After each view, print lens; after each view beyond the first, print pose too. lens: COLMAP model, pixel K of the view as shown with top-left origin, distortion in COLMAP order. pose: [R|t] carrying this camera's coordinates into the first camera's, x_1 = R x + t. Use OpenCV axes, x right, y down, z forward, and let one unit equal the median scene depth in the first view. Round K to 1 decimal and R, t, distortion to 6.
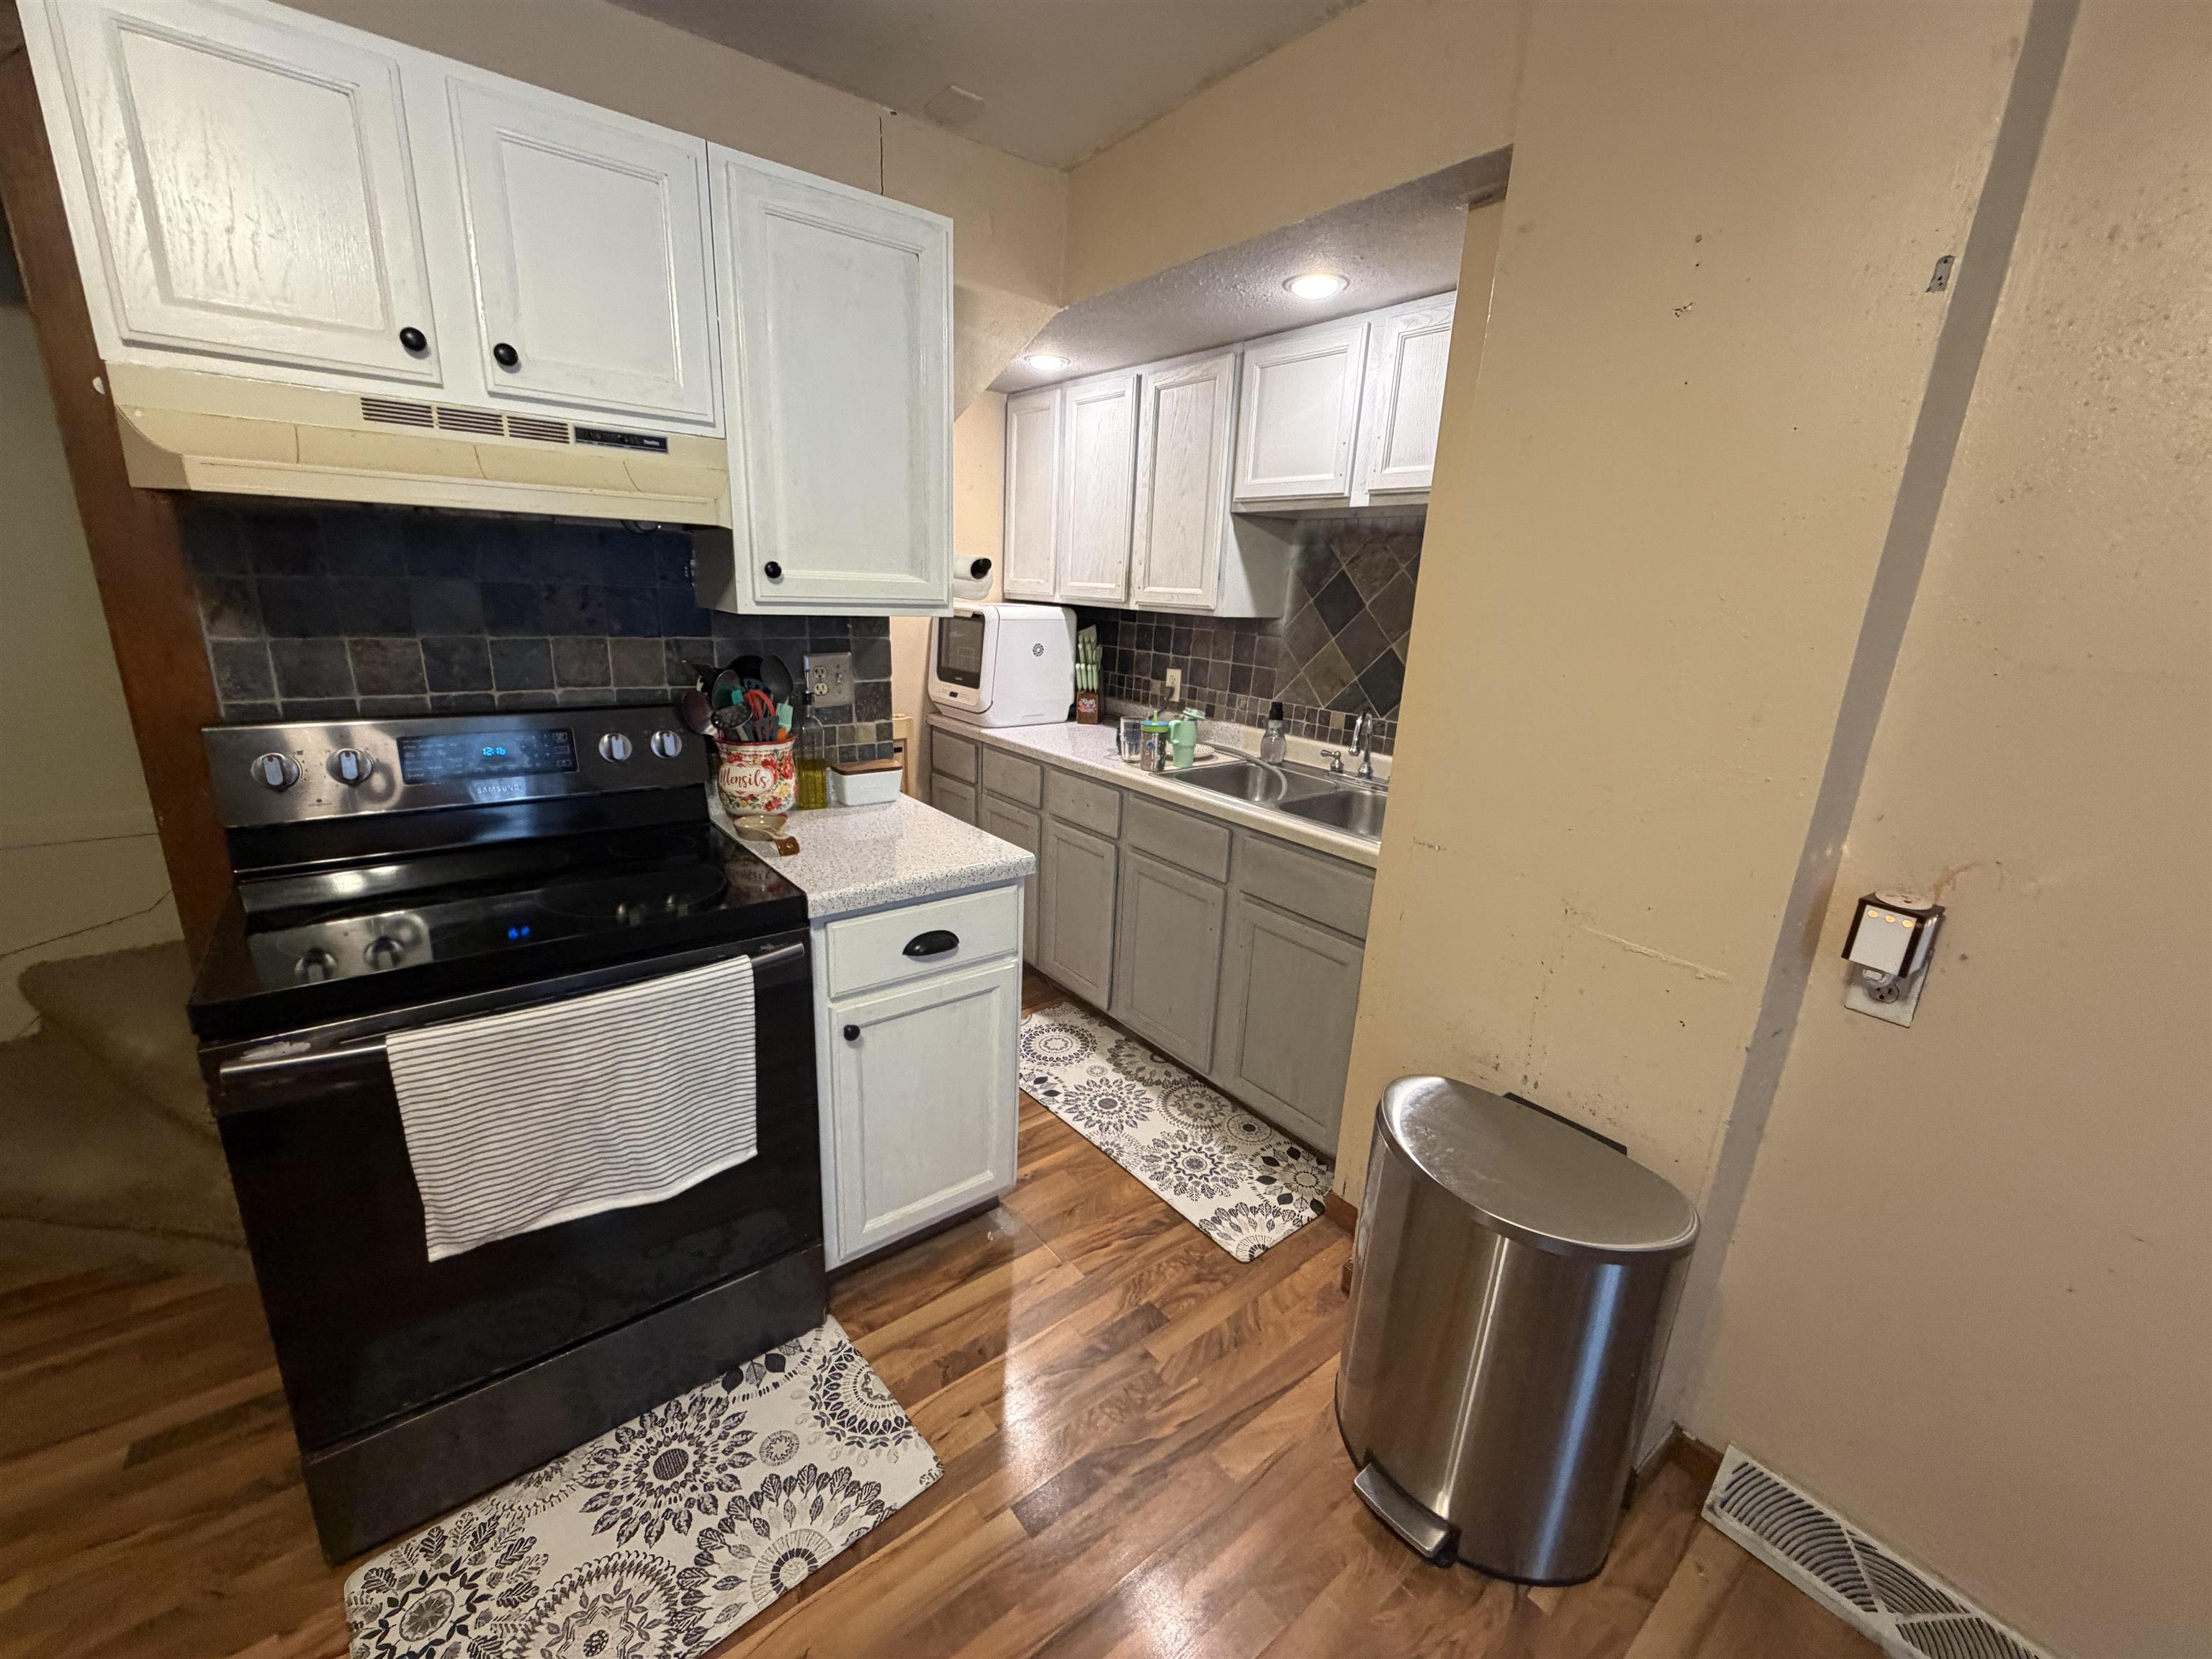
lens RADIAL K [[881.7, 0, 1103.3], [0, 881.7, 828.6], [0, 0, 1]] dist [-0.001072, 0.000251]
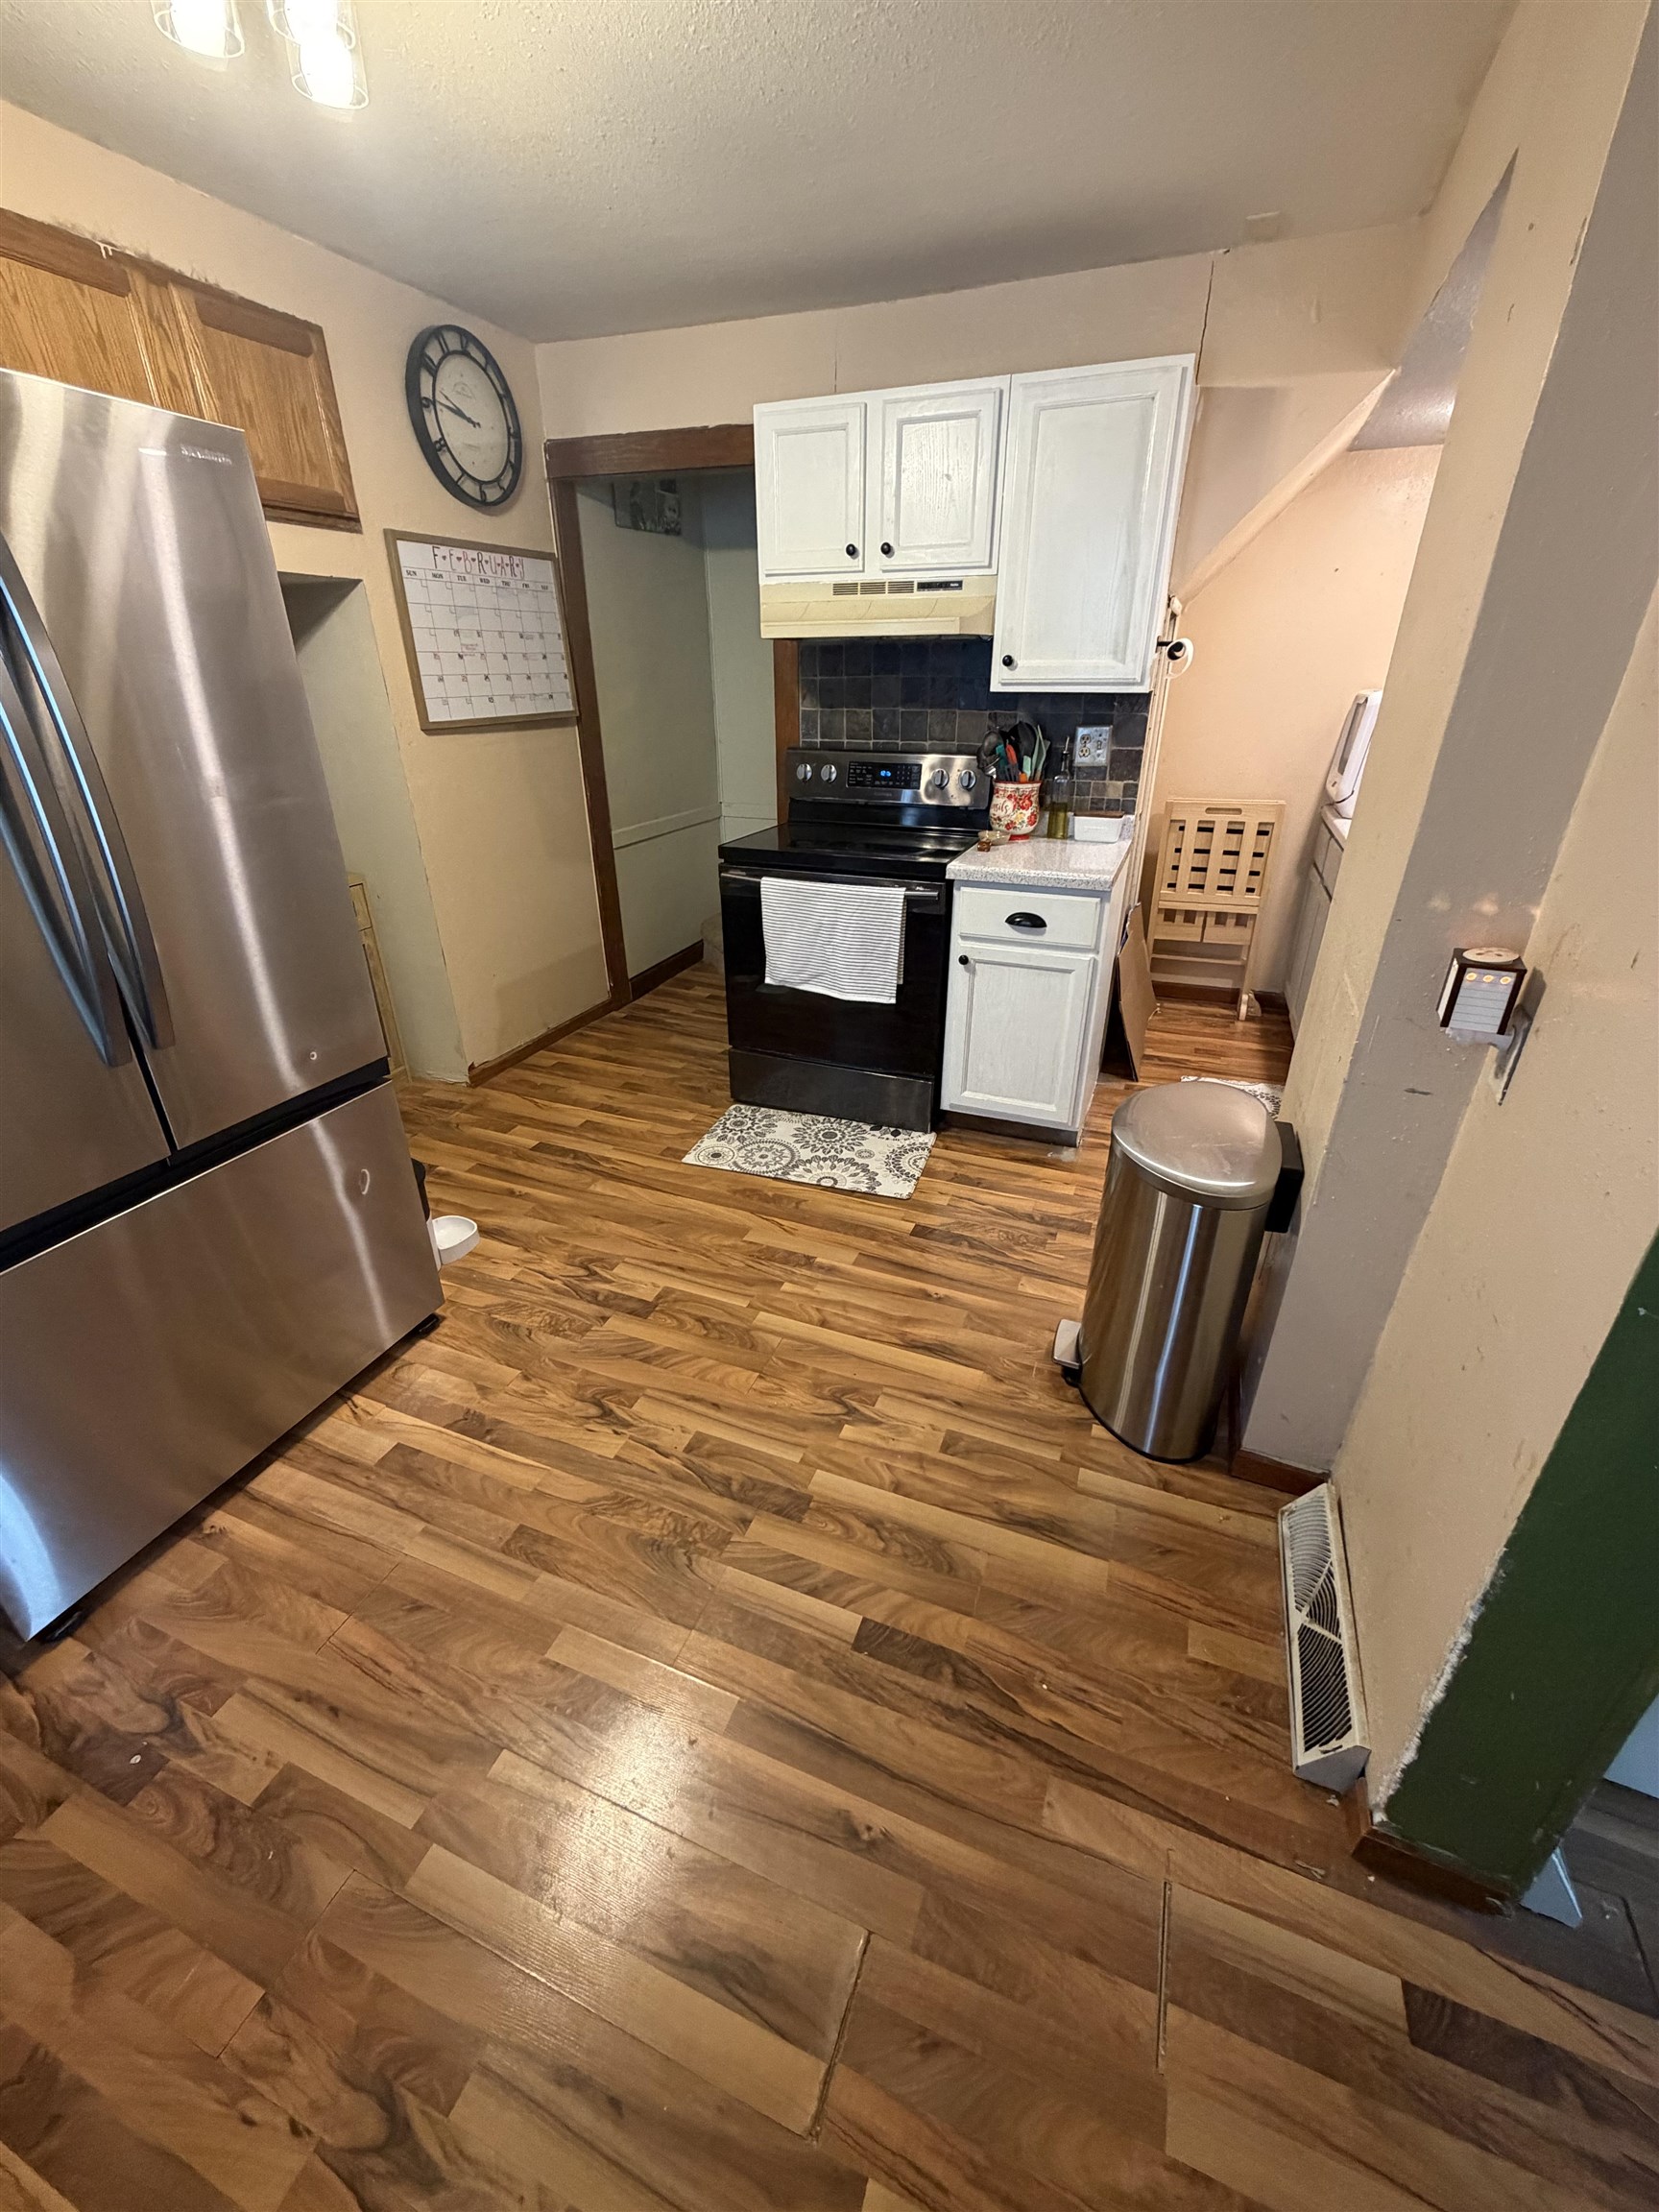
lens RADIAL K [[881.7, 0, 831.0], [0, 881.7, 1101.5], [0, 0, 1]] dist [-0.001072, 0.000251]
pose [[0.500631, 0.339319, -0.796386, 1.025096], [-0.208469, 0.940157, 0.269527, 0.090914], [0.840184, 0.031089, 0.541410, -0.094616]]
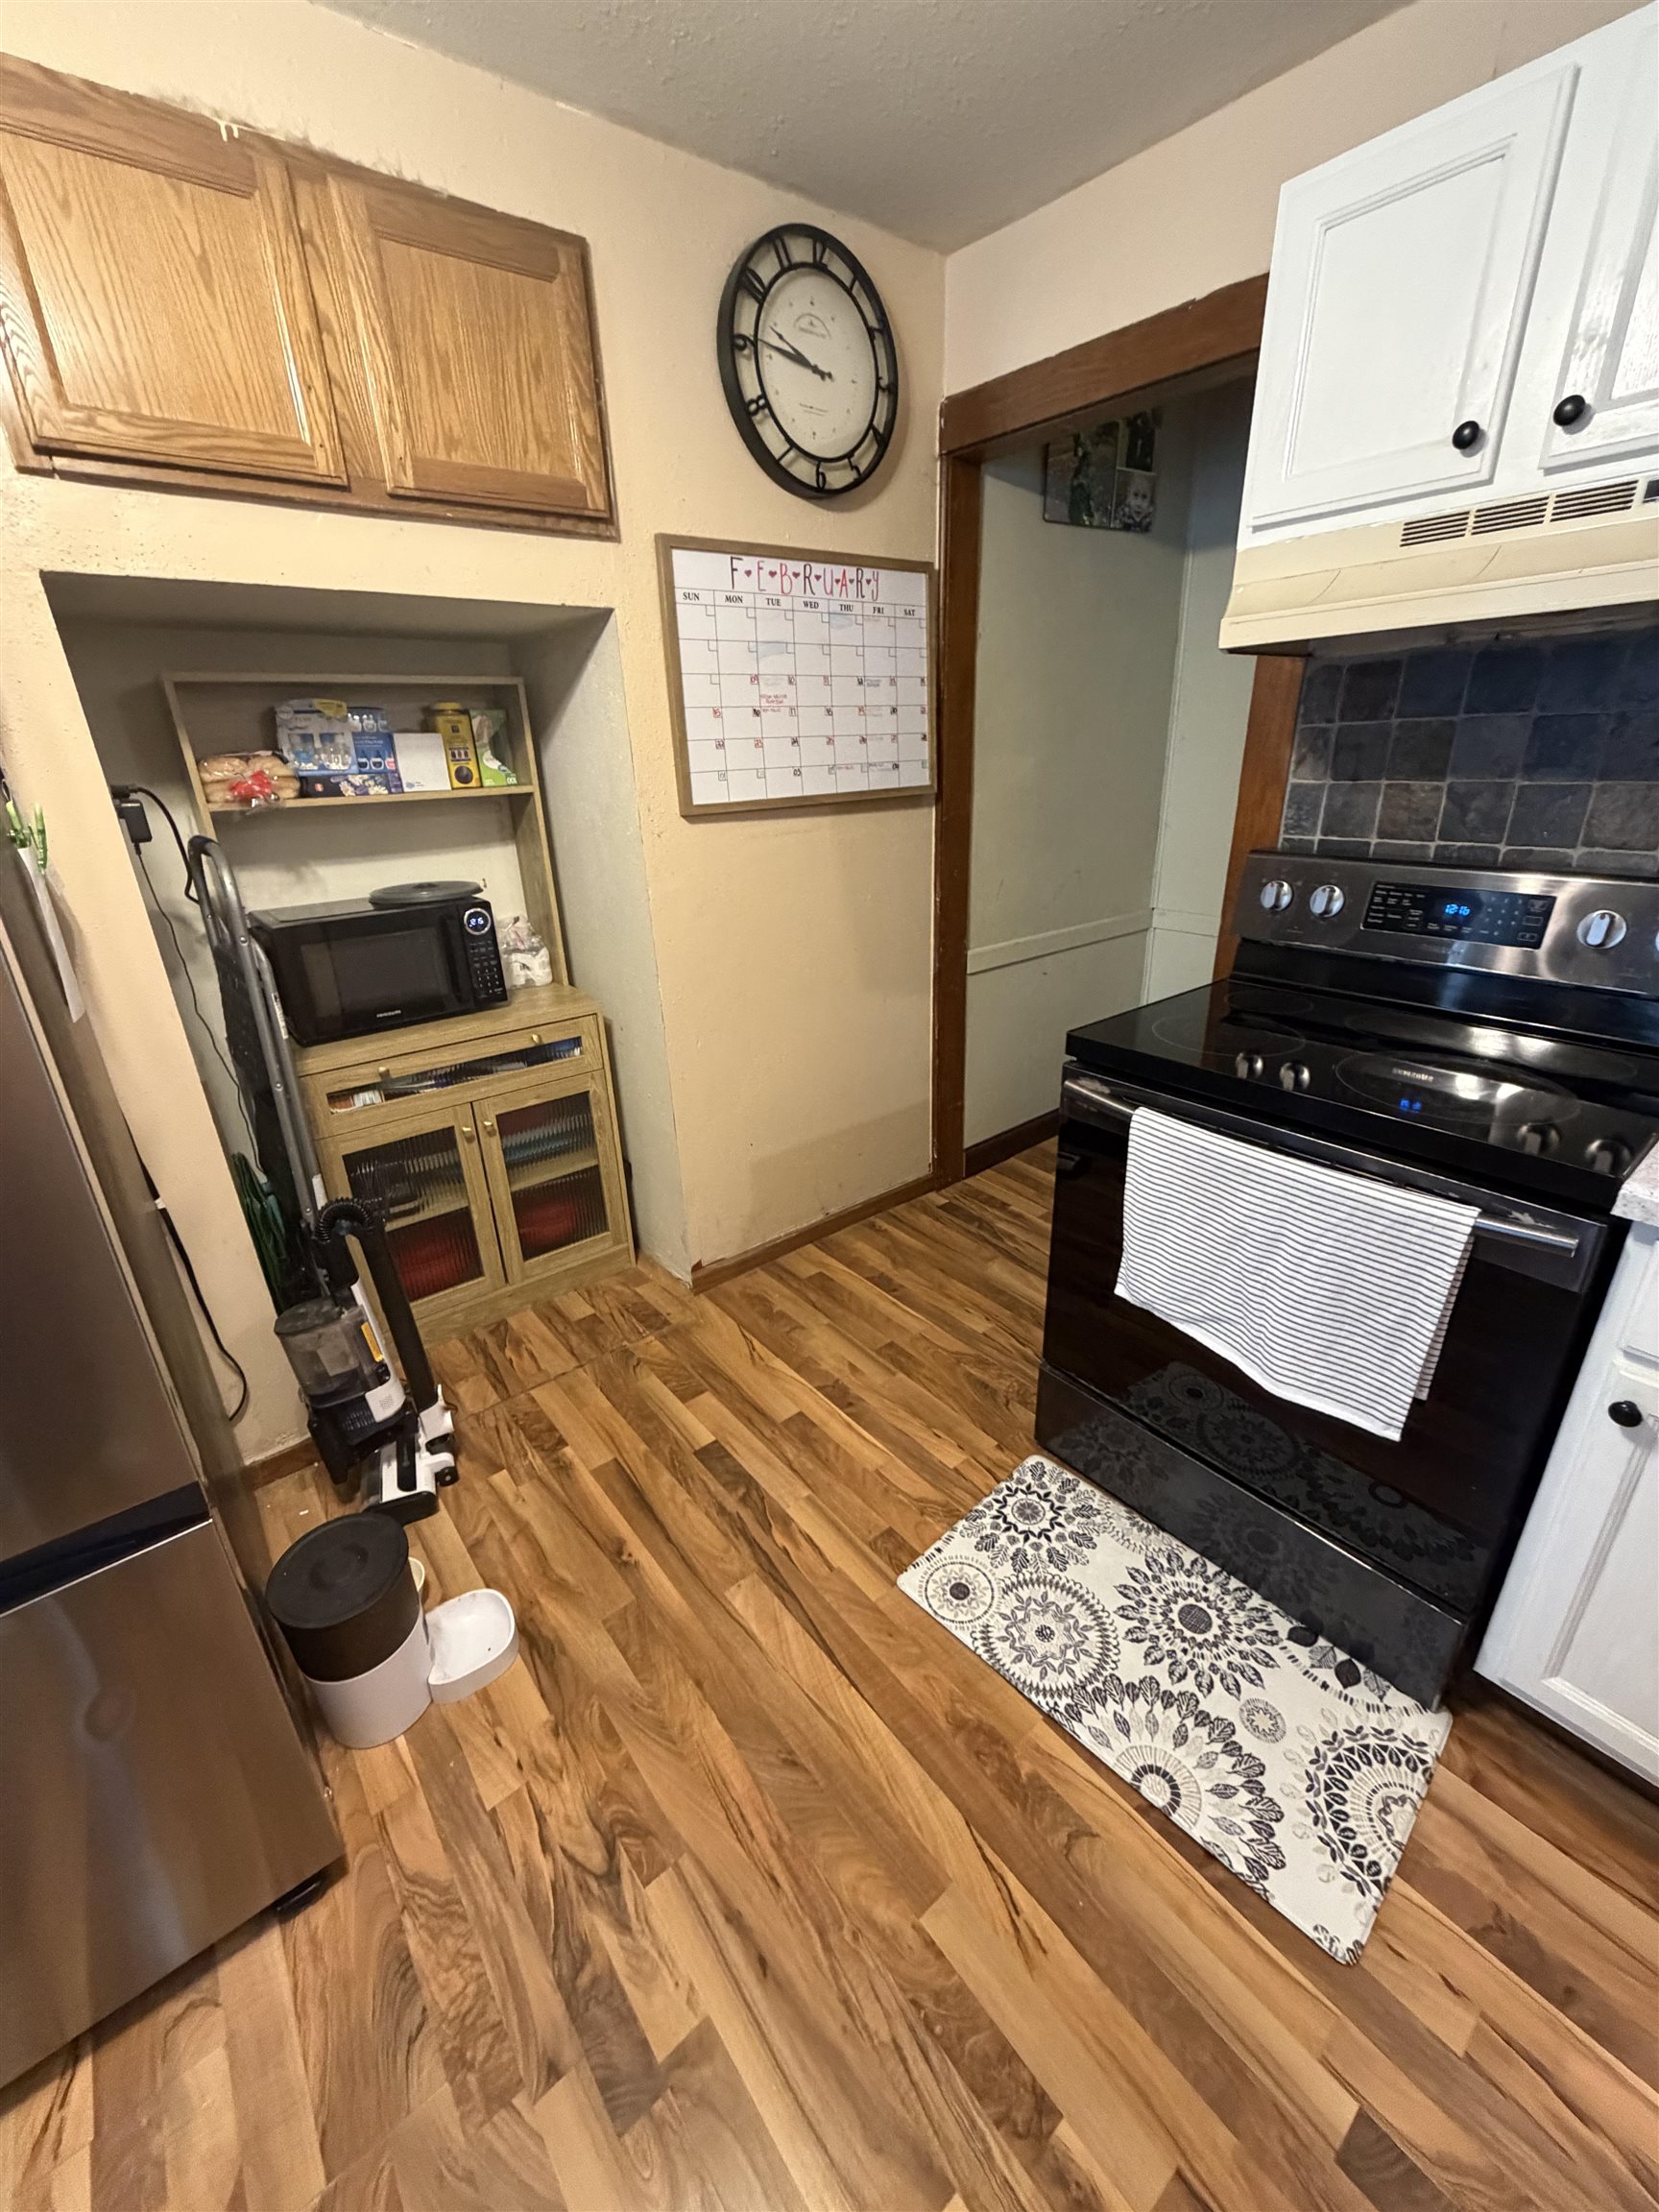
lens RADIAL K [[881.7, 0, 829.7], [0, 881.7, 1101.1], [0, 0, 1]] dist [-0.001072, 0.000251]
pose [[0.010517, 0.332487, -0.943049, 0.242973], [-0.237485, 0.916948, 0.320637, -0.045851], [0.971334, 0.220588, 0.088604, 0.343777]]
